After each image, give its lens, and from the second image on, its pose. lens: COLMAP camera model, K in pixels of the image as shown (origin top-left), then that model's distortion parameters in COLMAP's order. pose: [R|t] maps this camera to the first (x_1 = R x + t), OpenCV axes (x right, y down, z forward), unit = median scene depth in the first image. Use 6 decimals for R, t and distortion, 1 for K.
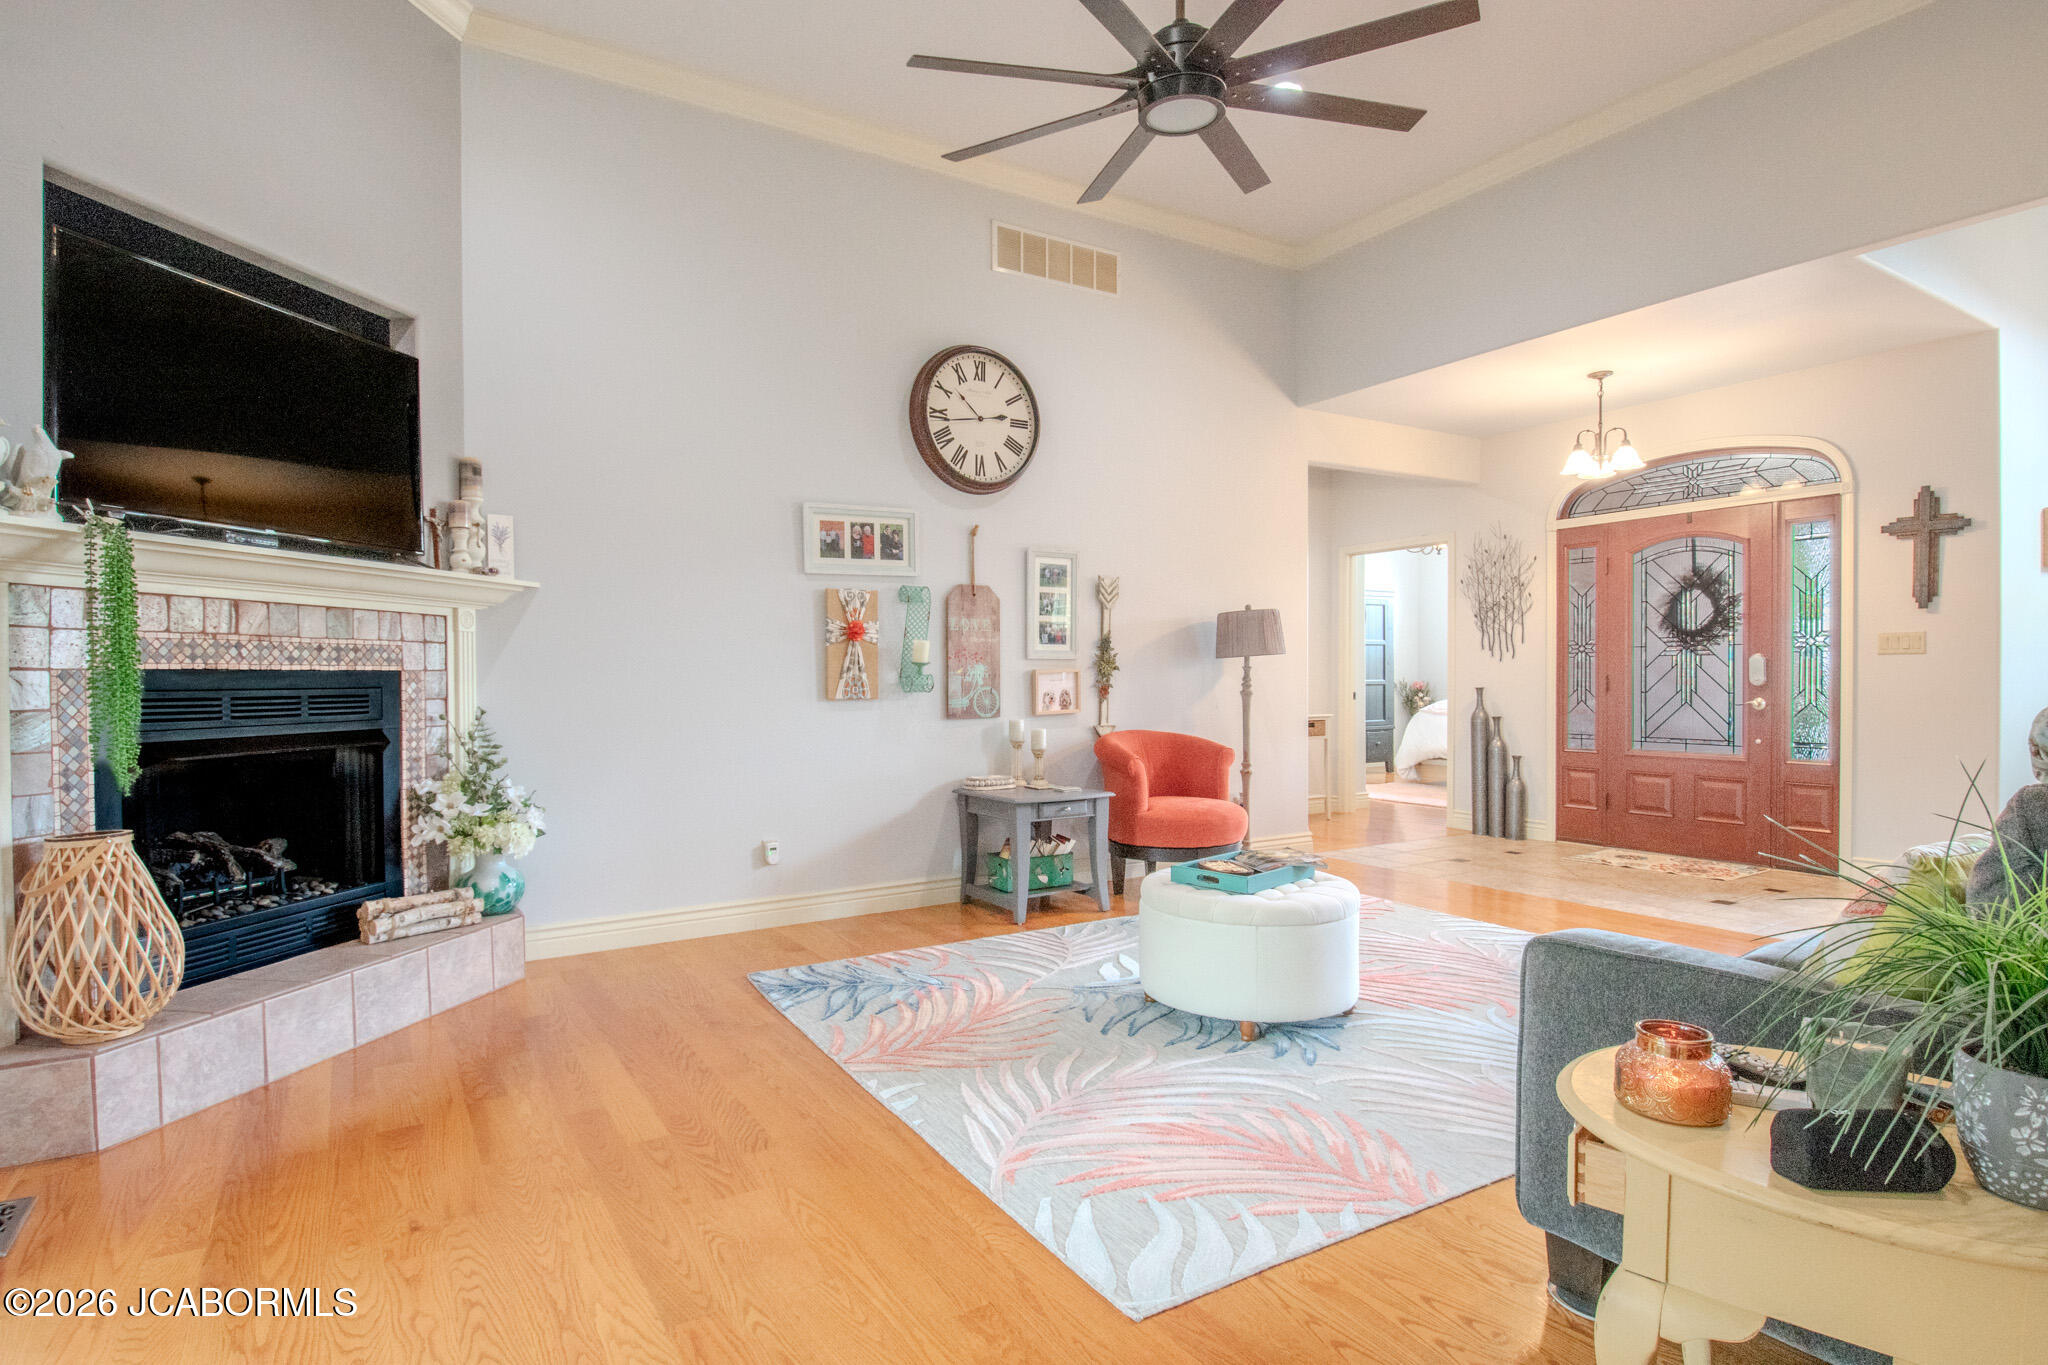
lens RADIAL K [[1056.6, 0, 1024.0], [0, 1056.6, 682.5], [0, 0, 1]] dist [0.046187, -0.054737]
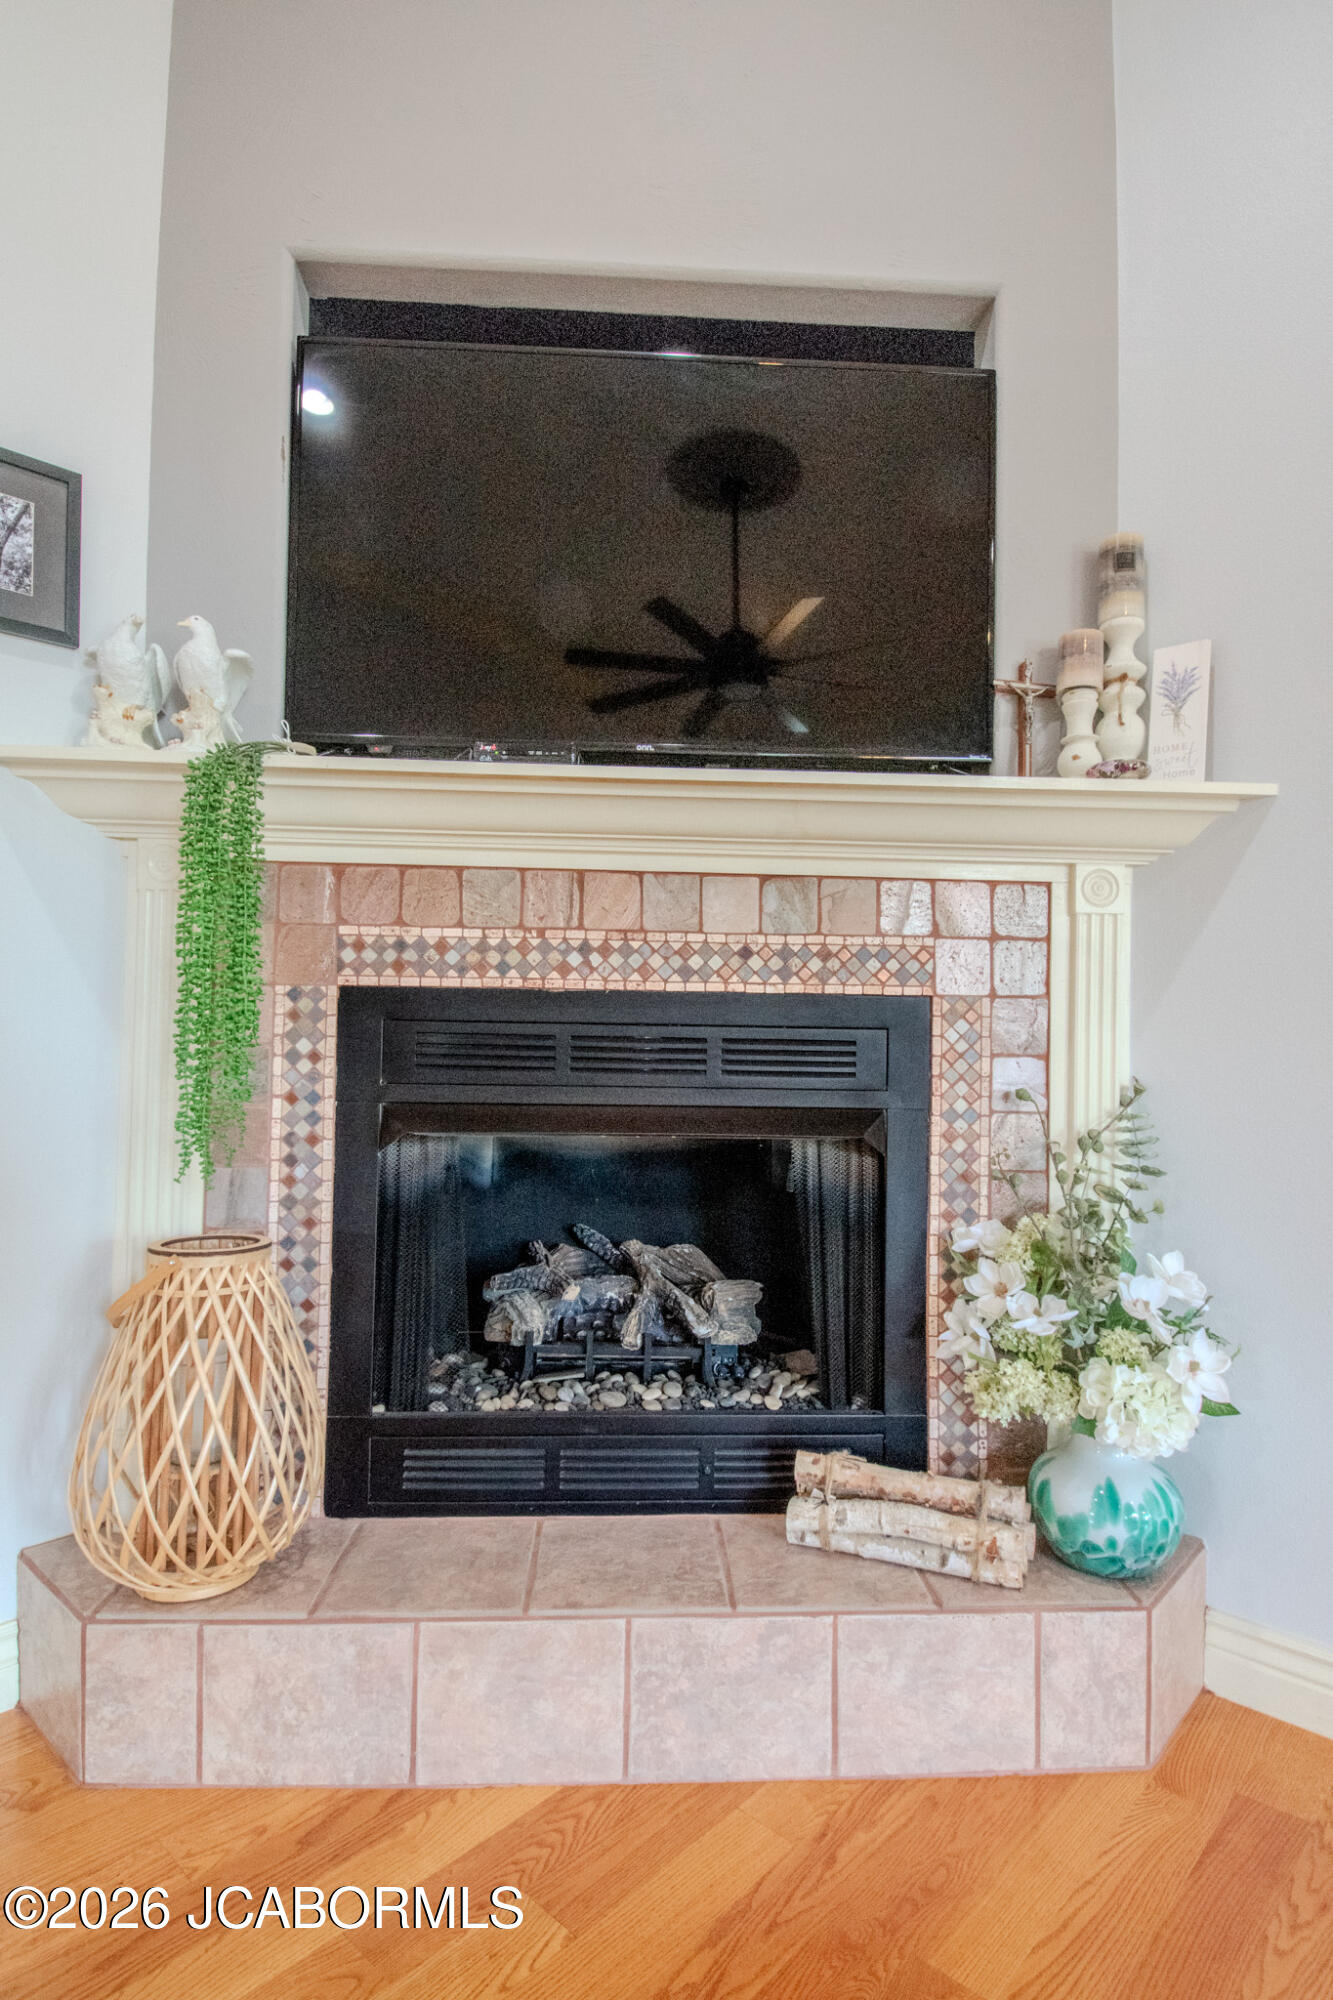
lens RADIAL K [[1031.8, 0, 667.3], [0, 1031.8, 1010.4], [0, 0, 1]] dist [0.046187, -0.054737]
pose [[0.264733, -0.011490, -0.964253, -0.151605], [-0.023502, 0.999555, -0.018364, 0.007784], [0.964035, 0.027523, 0.264345, 0.770962]]
